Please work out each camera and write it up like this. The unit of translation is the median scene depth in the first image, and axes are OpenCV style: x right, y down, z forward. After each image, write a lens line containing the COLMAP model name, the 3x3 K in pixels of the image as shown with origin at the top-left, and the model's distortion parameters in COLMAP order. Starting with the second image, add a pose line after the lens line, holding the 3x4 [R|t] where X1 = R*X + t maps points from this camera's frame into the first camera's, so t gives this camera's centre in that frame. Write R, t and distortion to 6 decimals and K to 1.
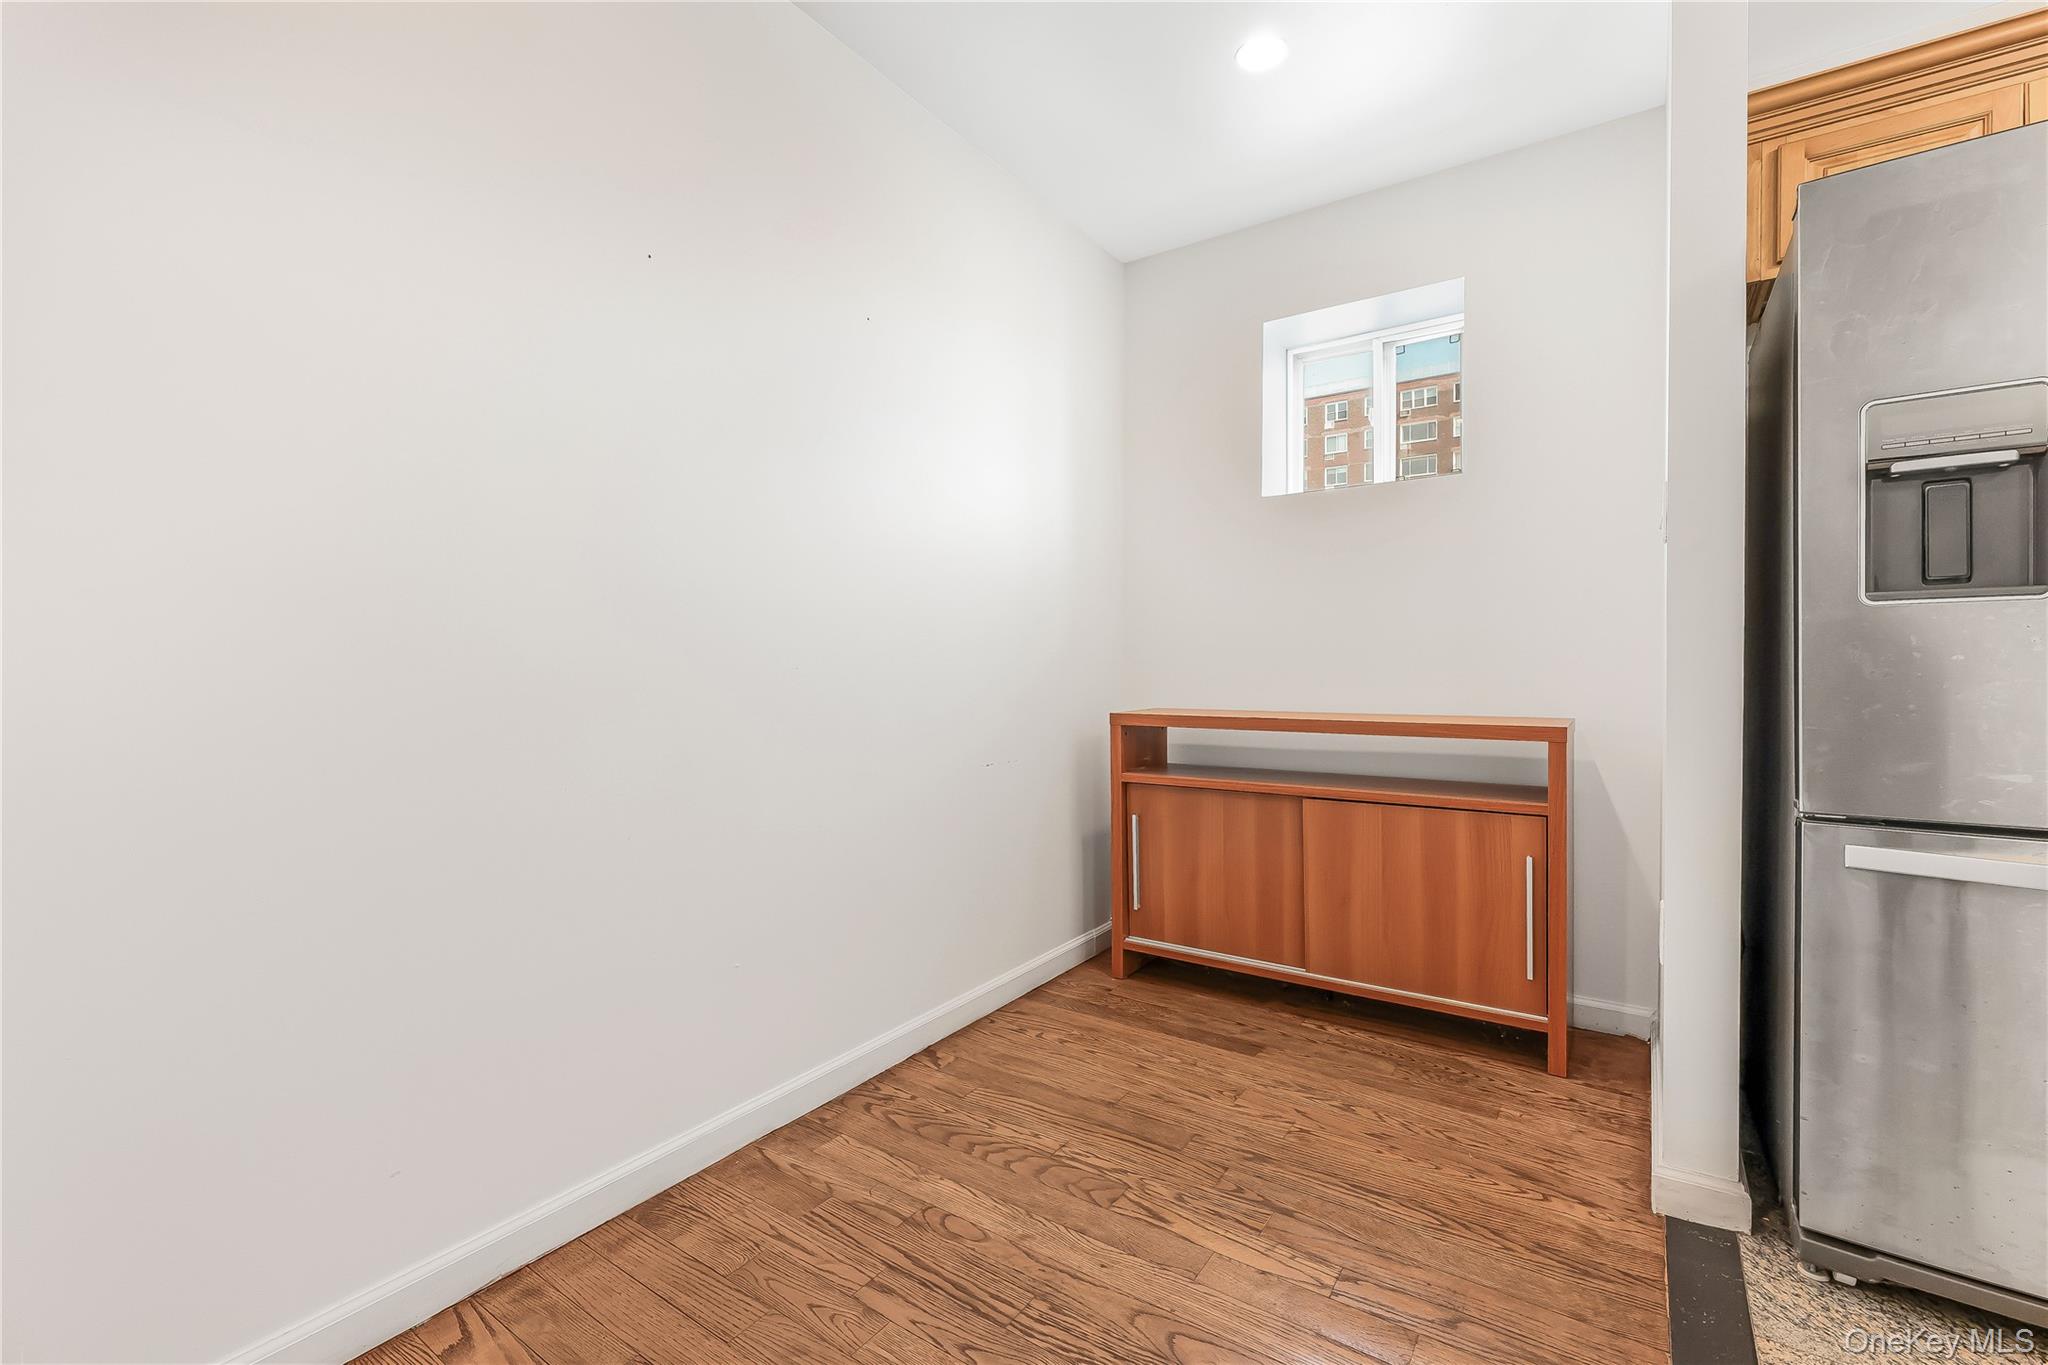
lens RADIAL K [[852.0, 0, 1032.3], [0, 852.0, 688.4], [0, 0, 1]] dist [0.003946, -0.000529]
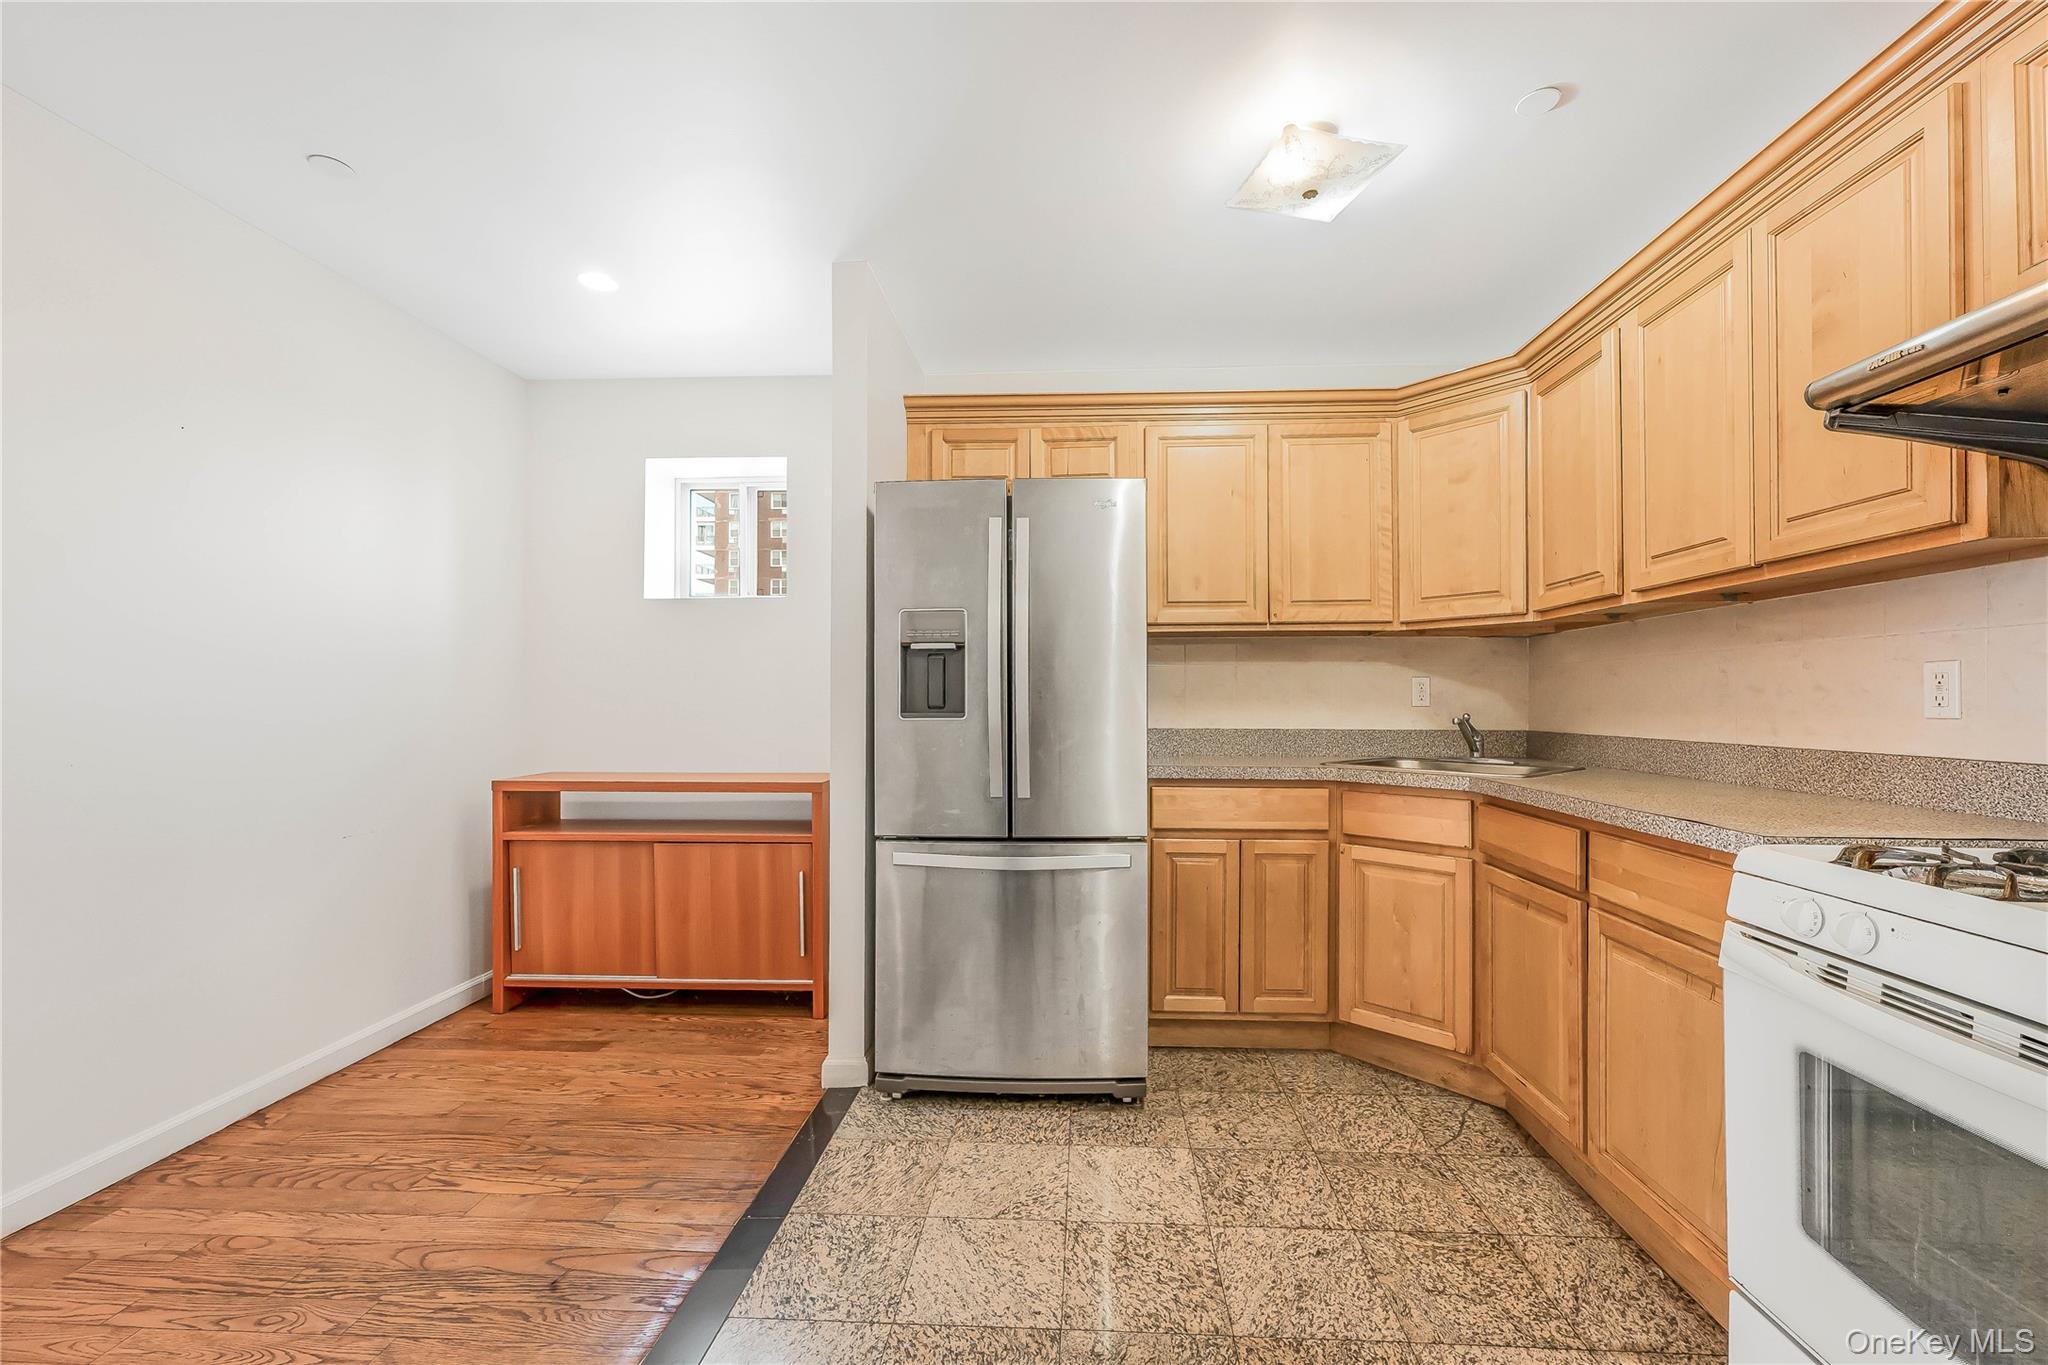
lens RADIAL K [[824.5, 0, 1042.4], [0, 824.5, 693.8], [0, 0, 1]] dist [0.001371, 0.000083]
pose [[0.859926, 0.002142, 0.510415, 0.238051], [0.010207, 0.999719, -0.021392, -0.082353], [-0.510317, 0.023606, 0.859662, -0.485778]]
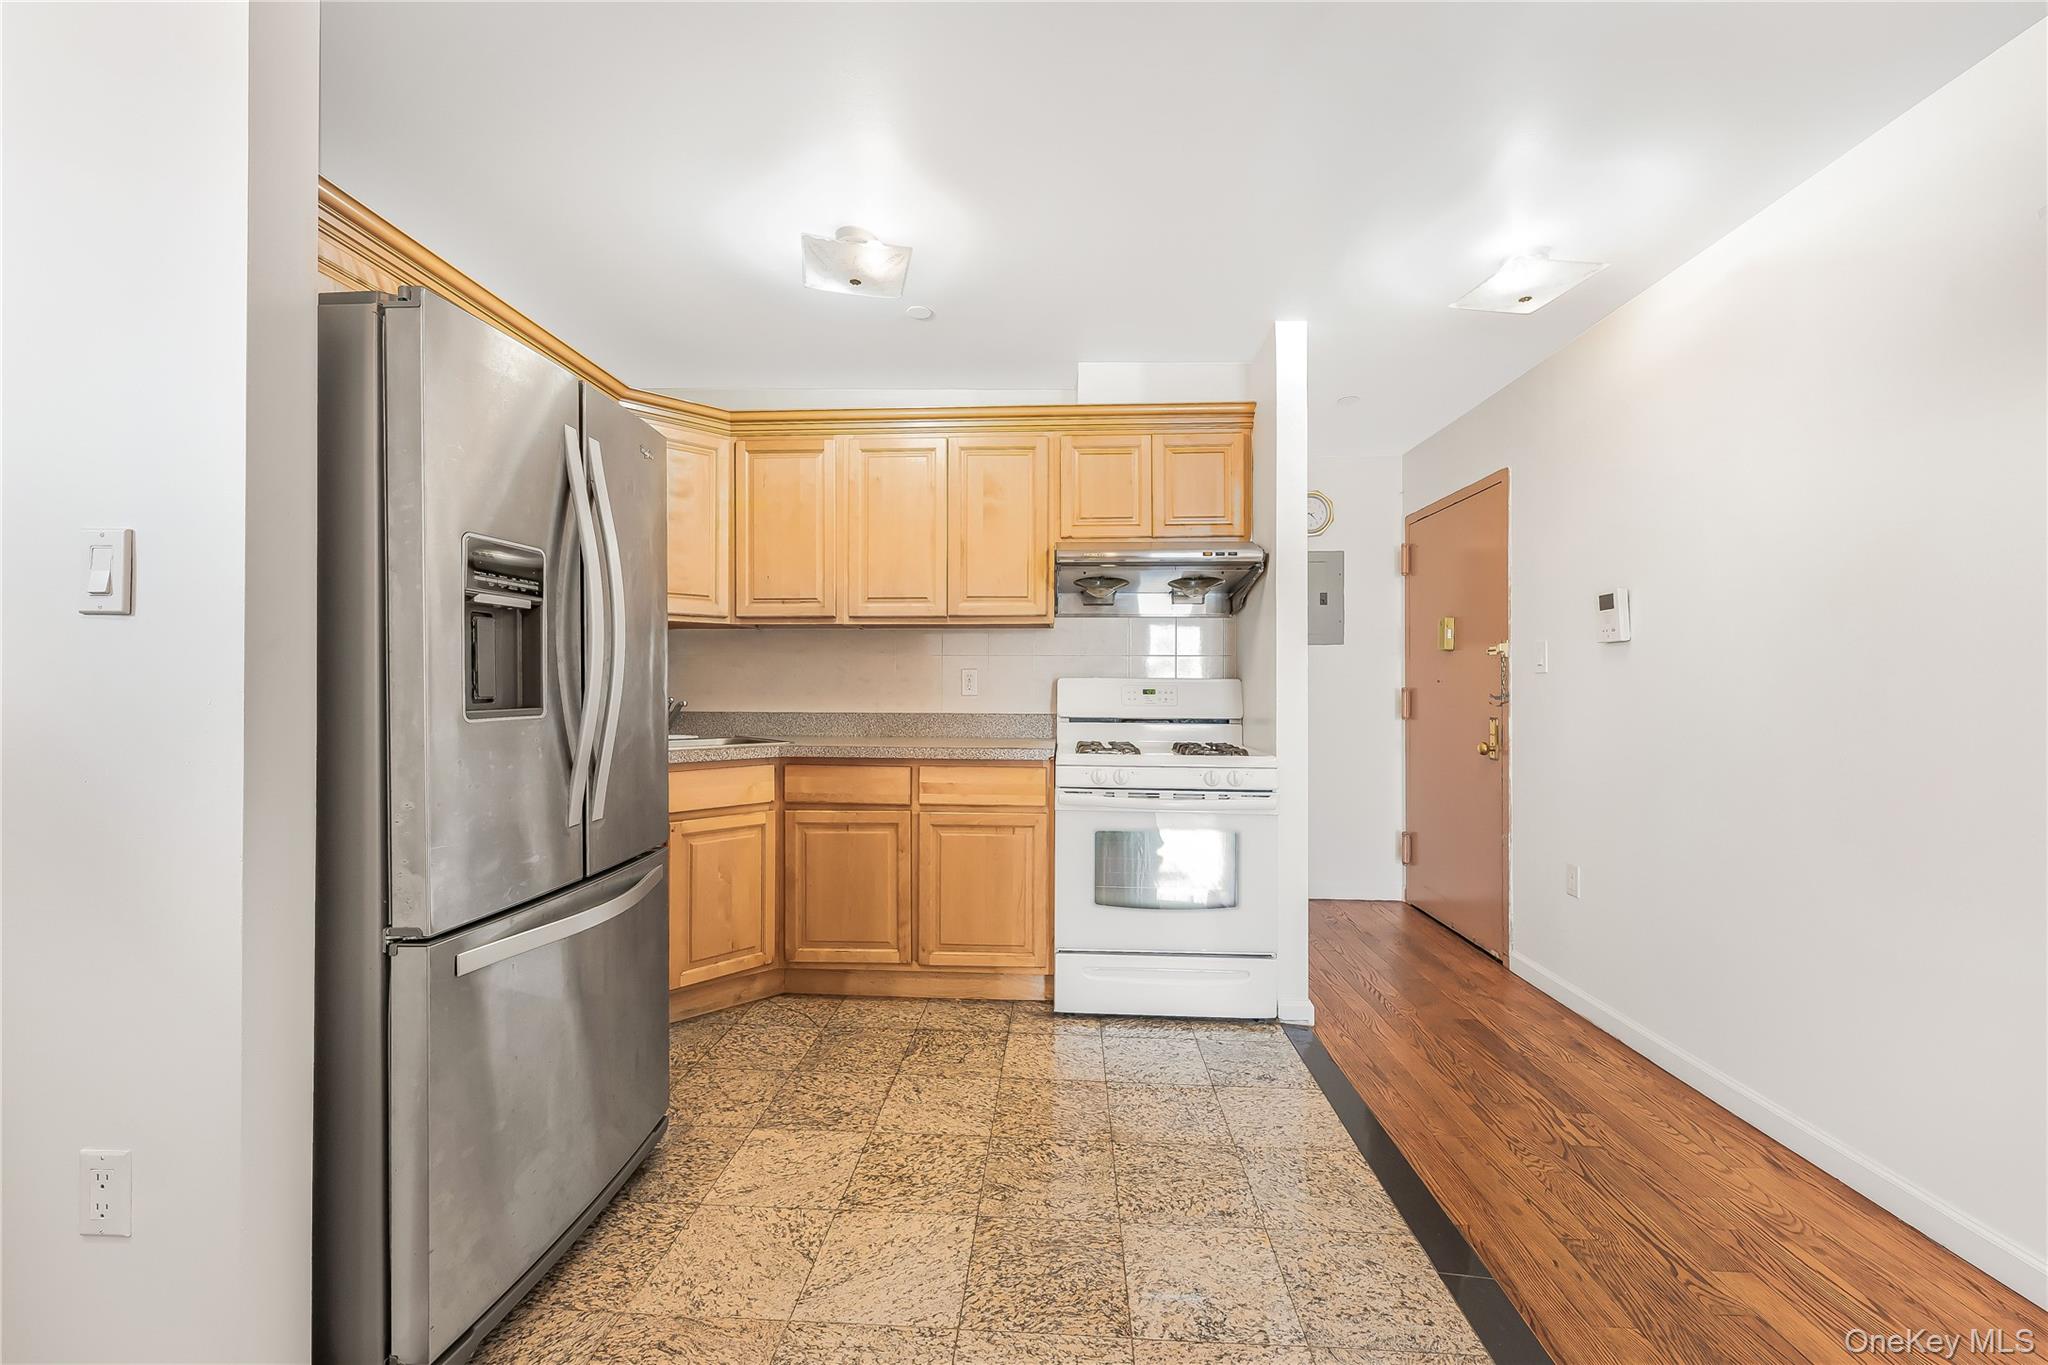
lens RADIAL K [[824.5, 0, 1025.0], [0, 824.5, 679.6], [0, 0, 1]] dist [0.001371, 0.000083]
pose [[-0.521573, 0.001115, 0.853206, -0.188328], [0.007988, 0.999962, 0.003577, -0.107502], [-0.853169, 0.008681, -0.521562, 0.673765]]
